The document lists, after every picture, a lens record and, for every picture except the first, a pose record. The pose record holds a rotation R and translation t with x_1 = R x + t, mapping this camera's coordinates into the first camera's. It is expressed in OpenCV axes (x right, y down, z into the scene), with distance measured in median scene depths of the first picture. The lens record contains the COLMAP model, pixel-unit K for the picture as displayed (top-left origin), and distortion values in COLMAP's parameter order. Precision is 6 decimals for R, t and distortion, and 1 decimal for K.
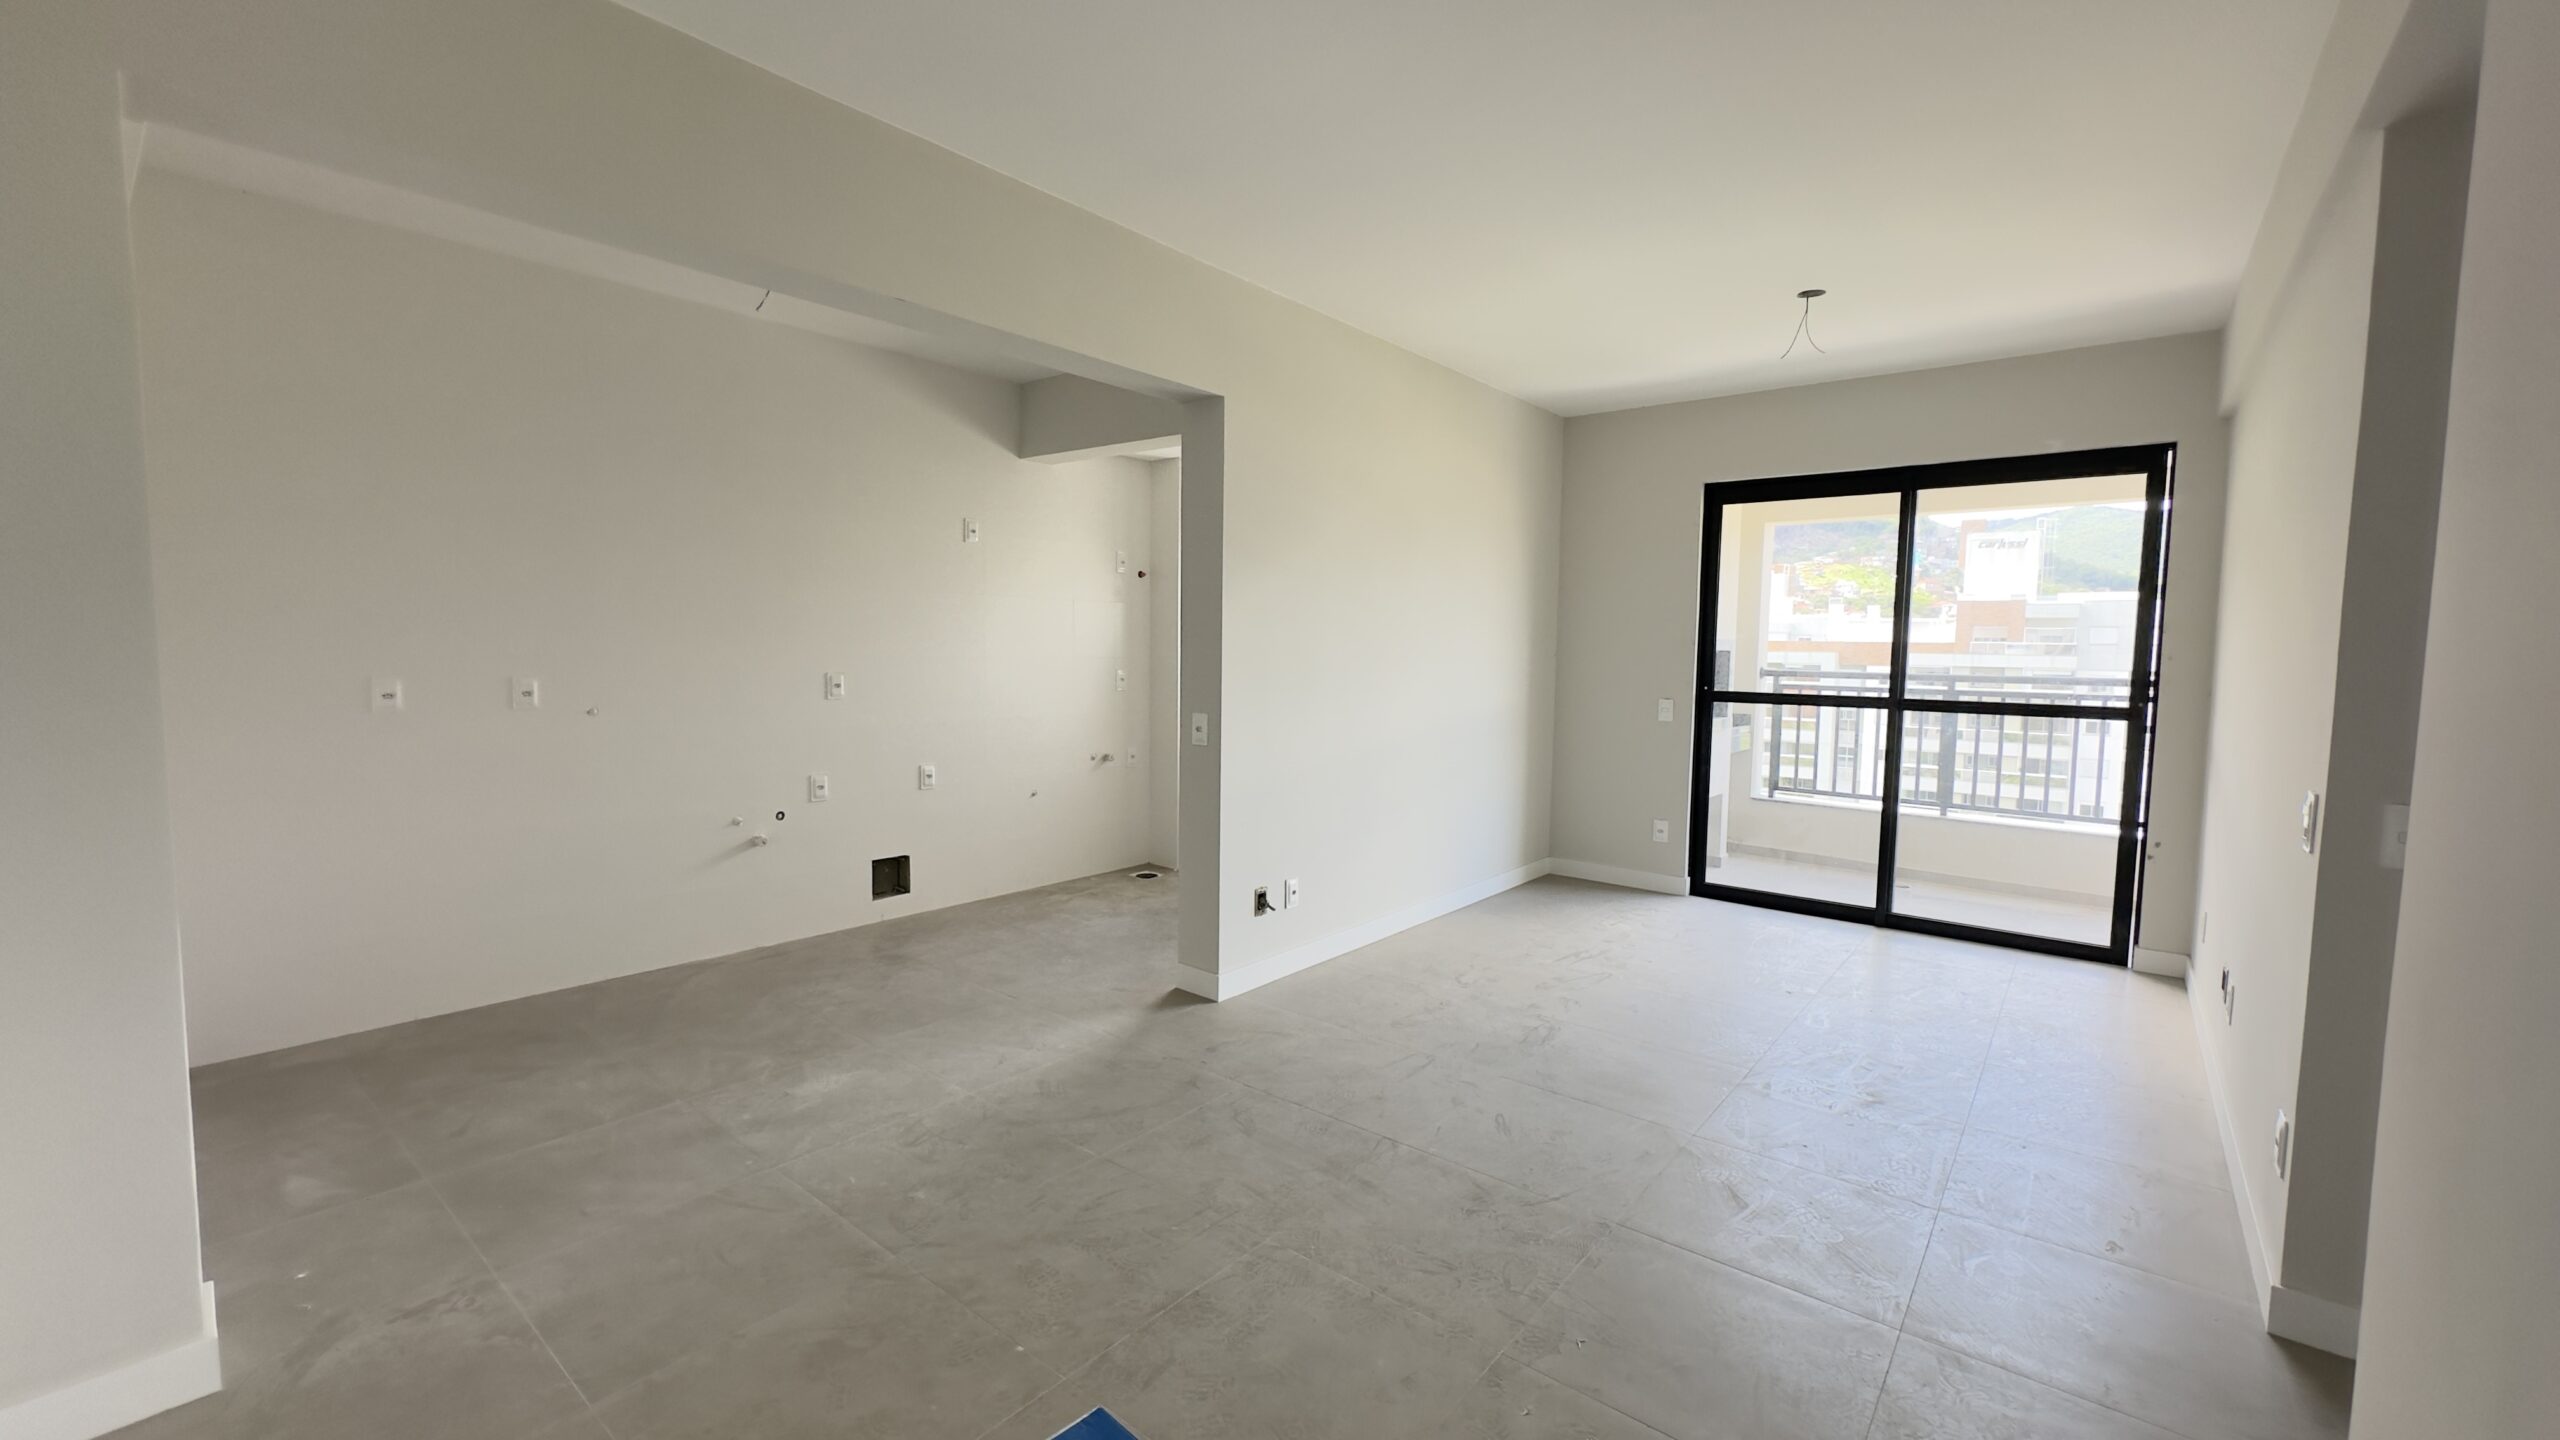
lens RADIAL K [[1038.6, 0, 1271.1], [0, 1038.6, 721.4], [0, 0, 1]] dist [-0.000847, 0.000028]
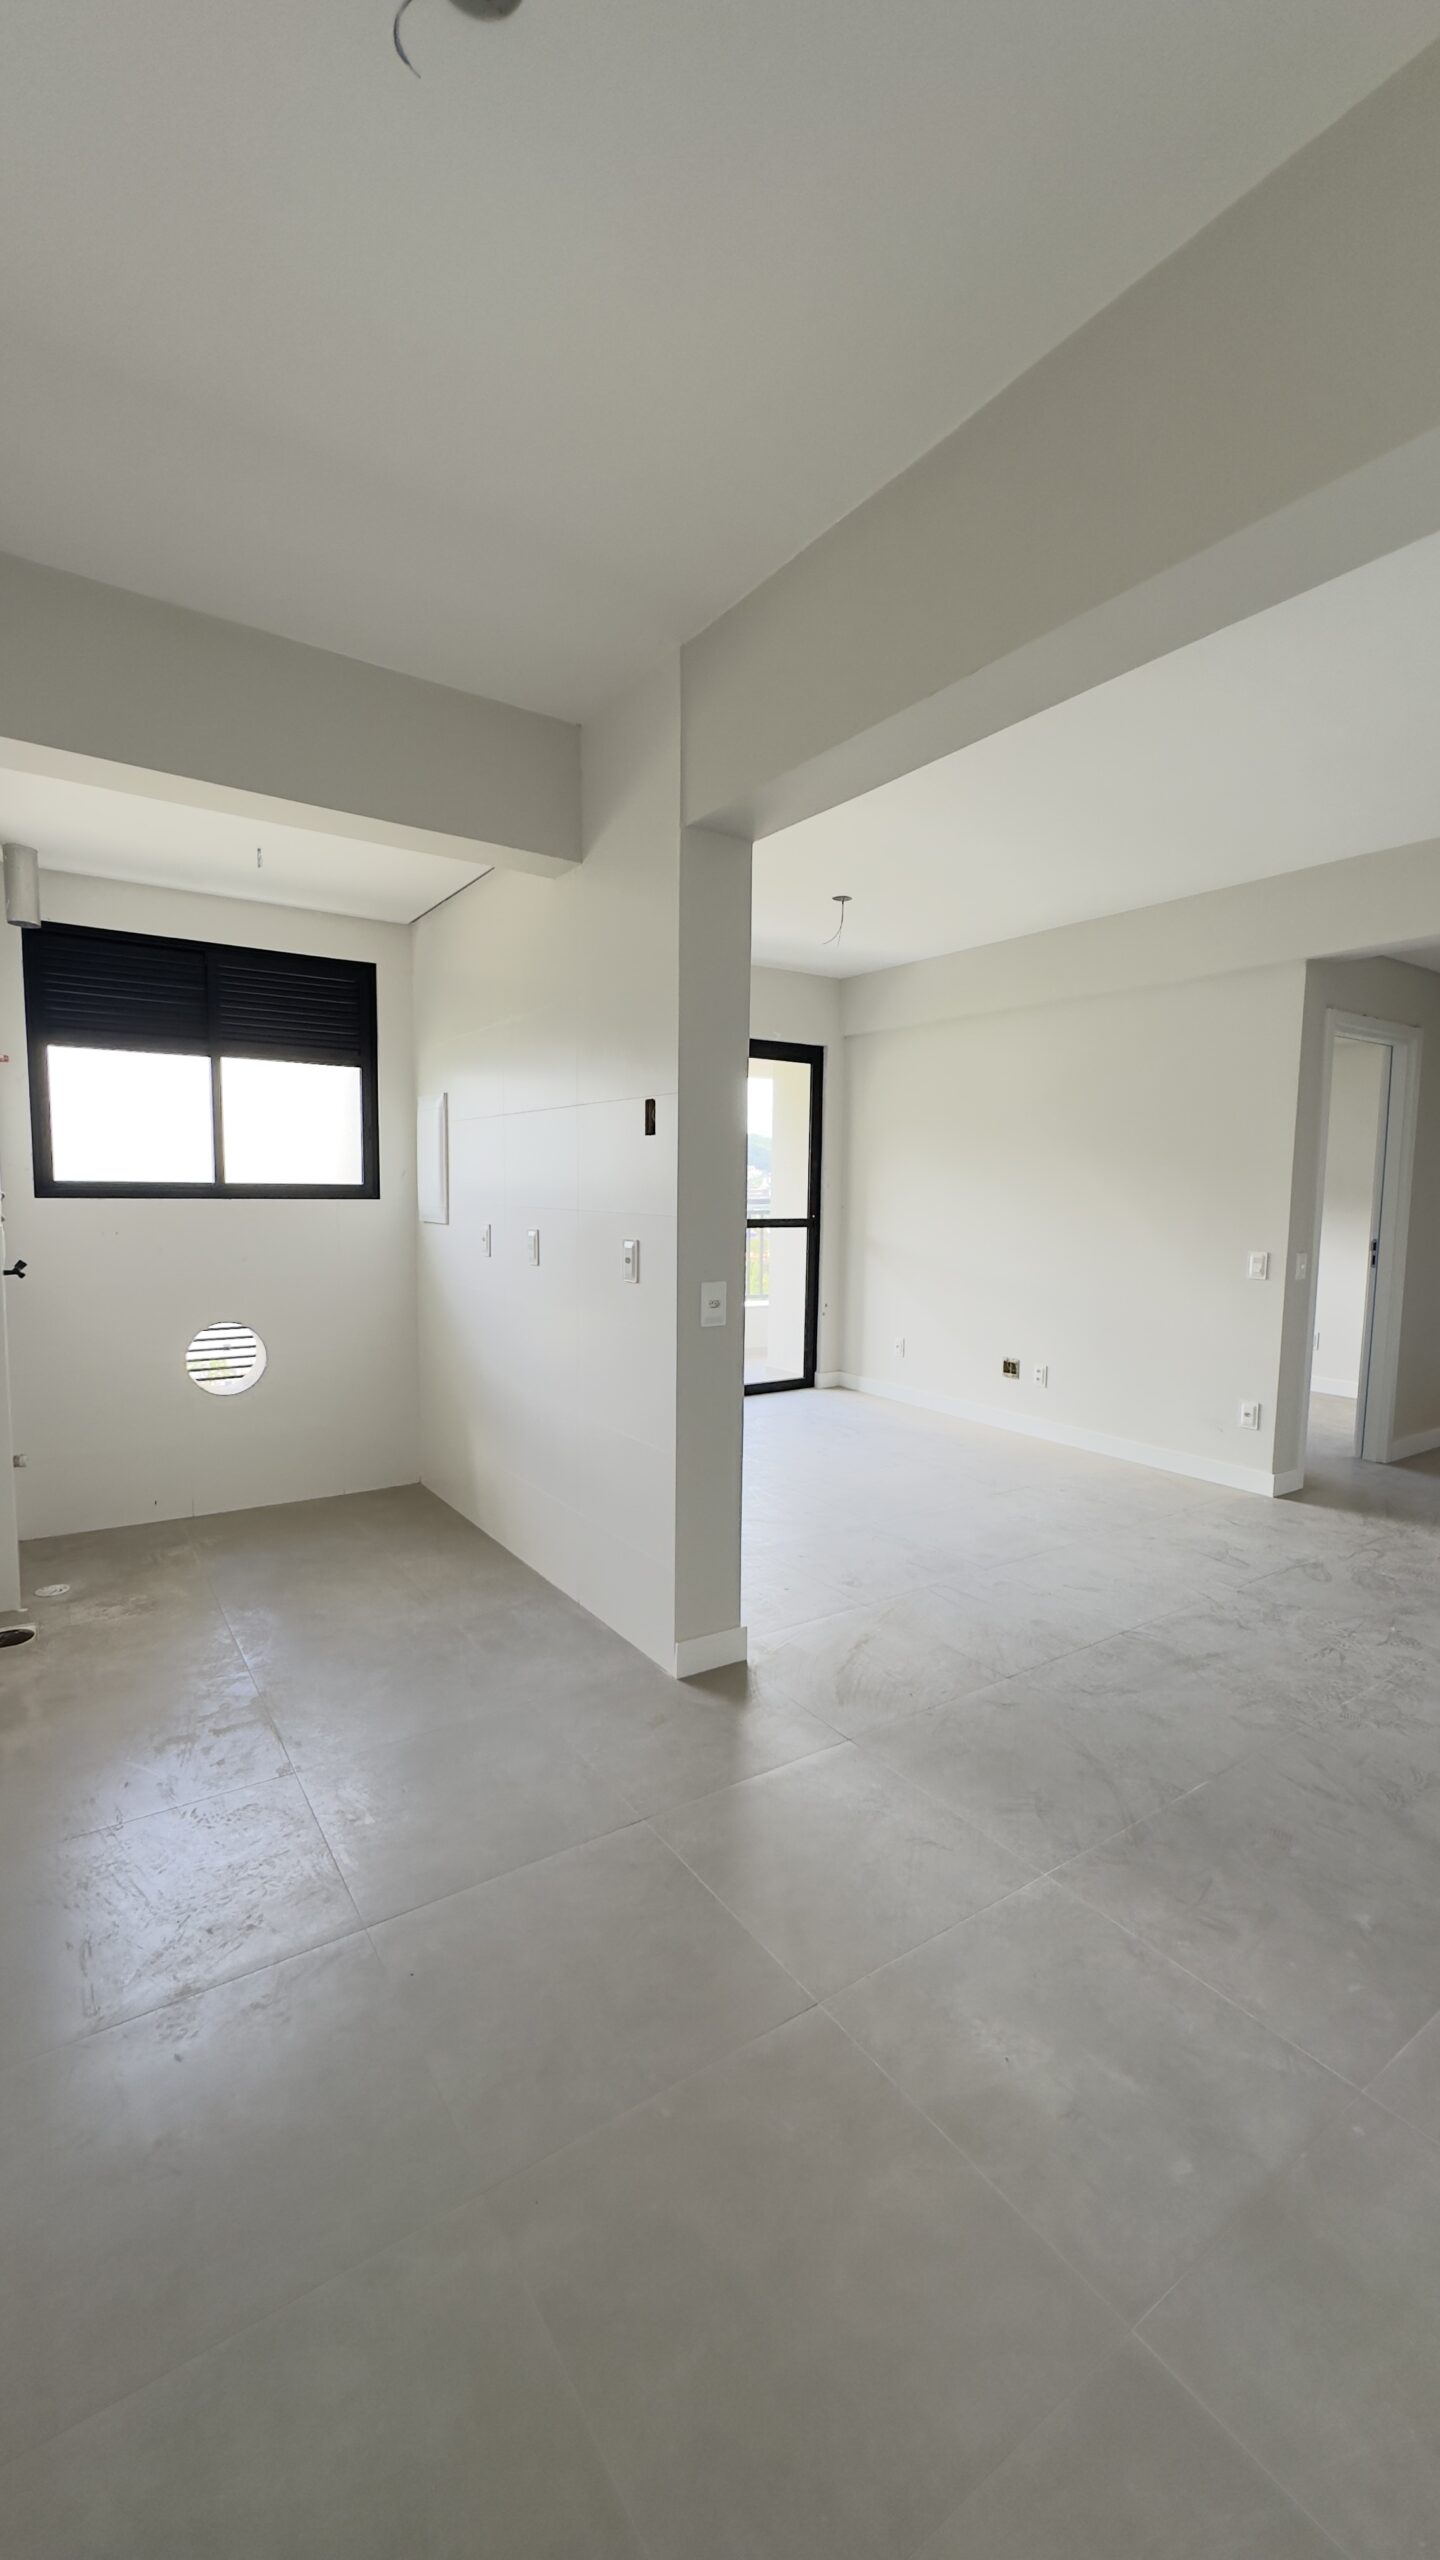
lens RADIAL K [[1038.6, 0, 715.2], [0, 1038.6, 1278.8], [0, 0, 1]] dist [-0.000847, 0.000028]
pose [[0.264205, -0.098845, 0.959388, -0.613263], [0.060142, 0.994487, 0.085898, -0.058006], [-0.962590, 0.035005, 0.268693, 0.658184]]
